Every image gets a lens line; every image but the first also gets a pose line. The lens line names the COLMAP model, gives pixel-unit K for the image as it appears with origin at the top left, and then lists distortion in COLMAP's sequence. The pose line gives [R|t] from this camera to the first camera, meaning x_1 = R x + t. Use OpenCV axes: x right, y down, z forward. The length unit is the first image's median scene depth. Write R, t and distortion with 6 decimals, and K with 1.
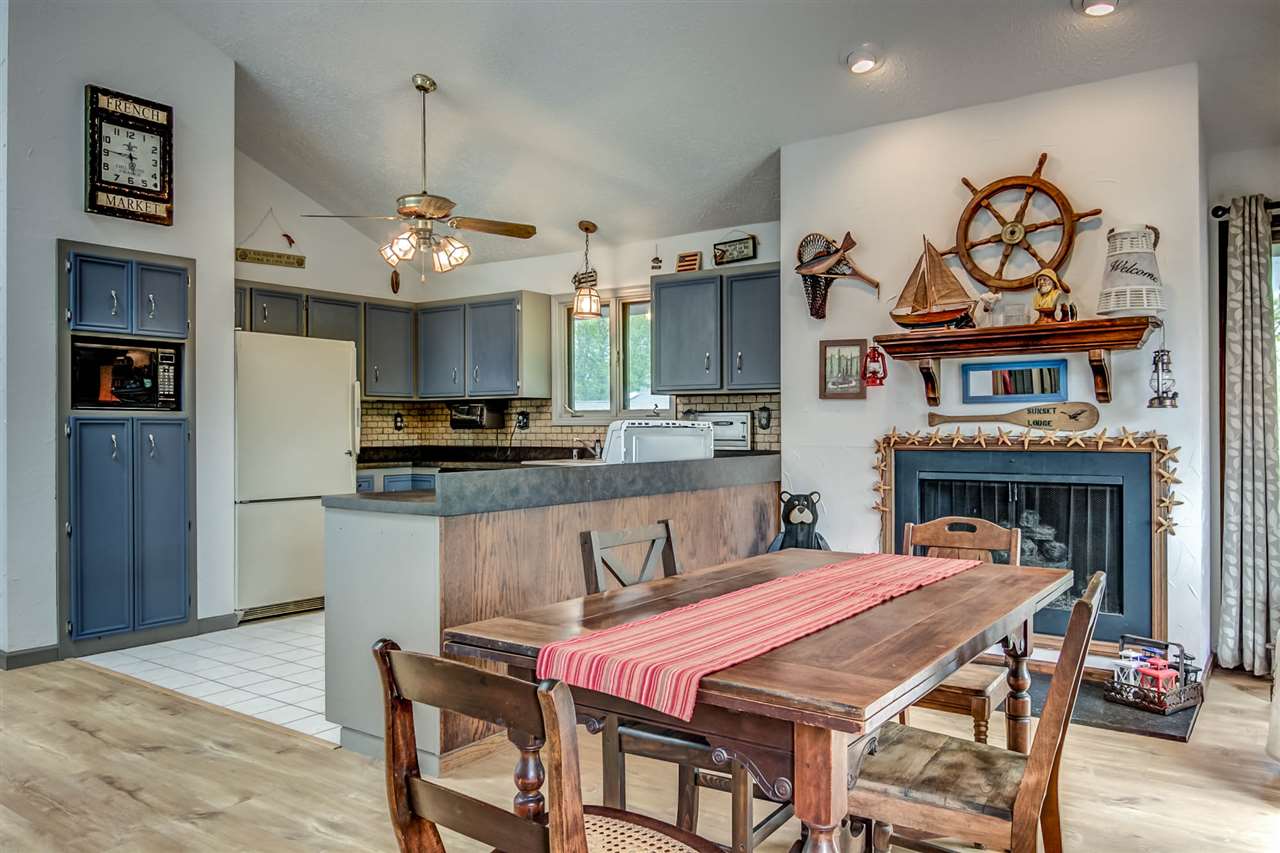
lens RADIAL K [[923.0, 0, 644.0], [0, 923.0, 420.6], [0, 0, 1]] dist [0.002496, -0.017885]
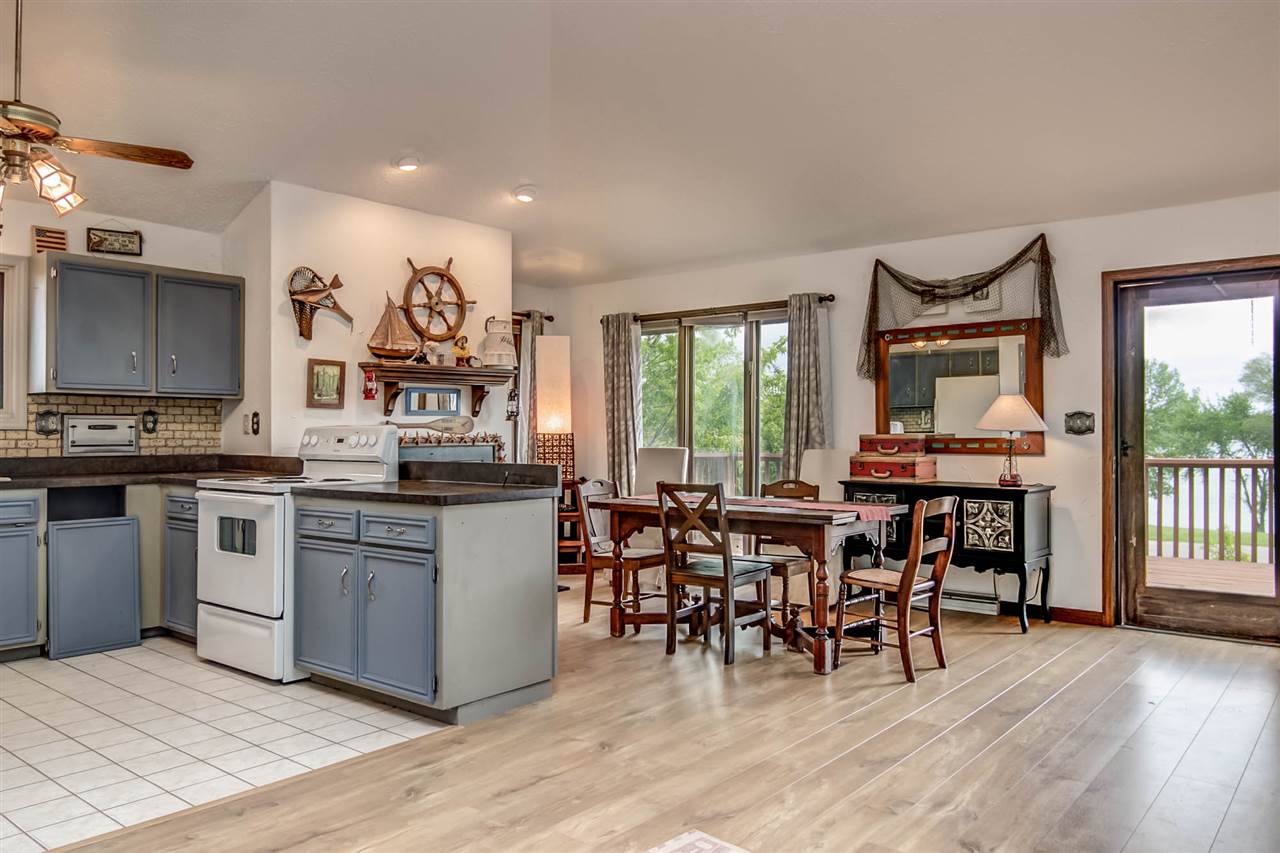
lens RADIAL K [[923.0, 0, 645.3], [0, 923.0, 424.4], [0, 0, 1]] dist [0.002496, -0.017885]
pose [[0.056282, 0.009909, 0.998366, -0.867445], [-0.005855, 0.999937, -0.009594, 0.006418], [-0.998398, -0.005306, 0.056336, 0.448945]]
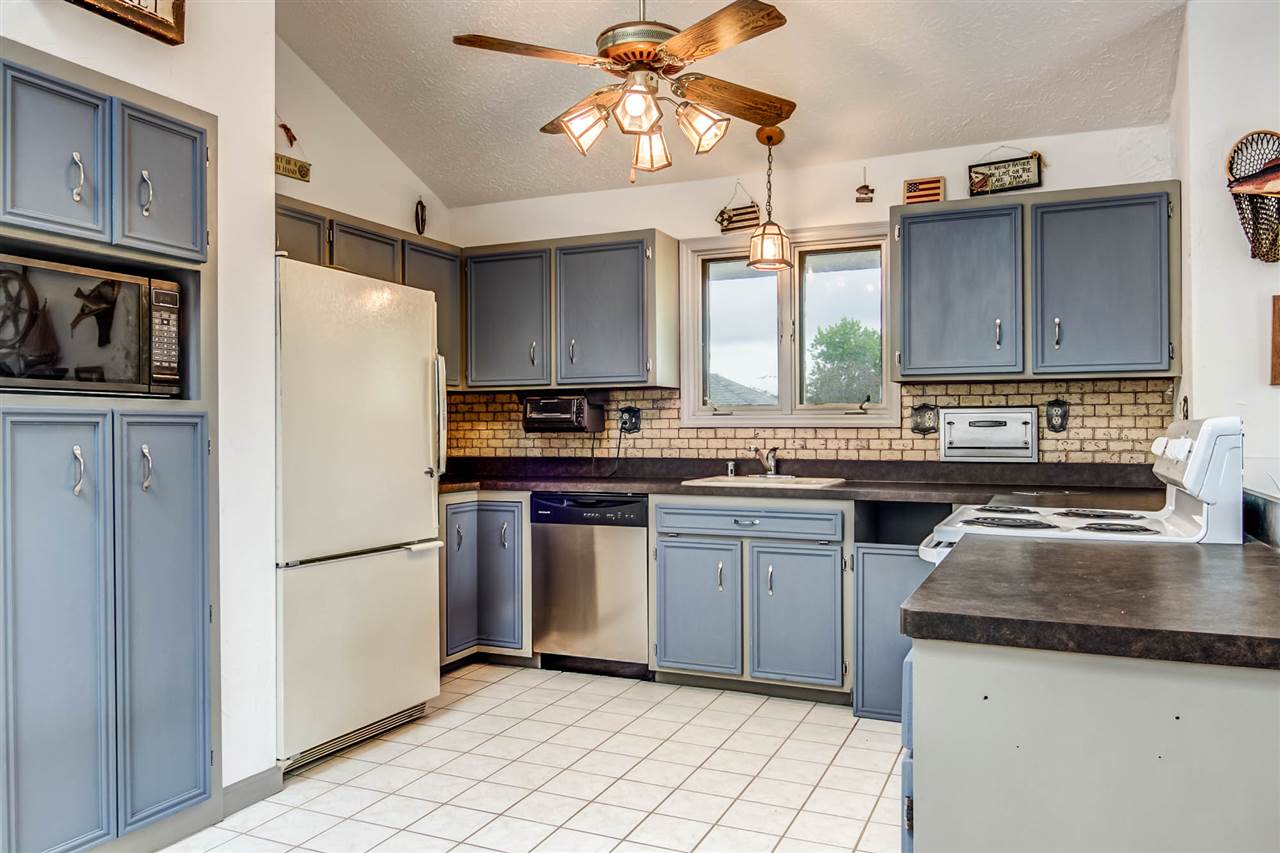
lens RADIAL K [[923.0, 0, 643.2], [0, 923.0, 424.9], [0, 0, 1]] dist [0.002496, -0.017885]
pose [[0.979831, 0.000041, 0.199826, -0.334246], [-0.000236, 1.000000, 0.000953, 0.003507], [-0.199826, -0.000981, 0.979831, 0.405963]]
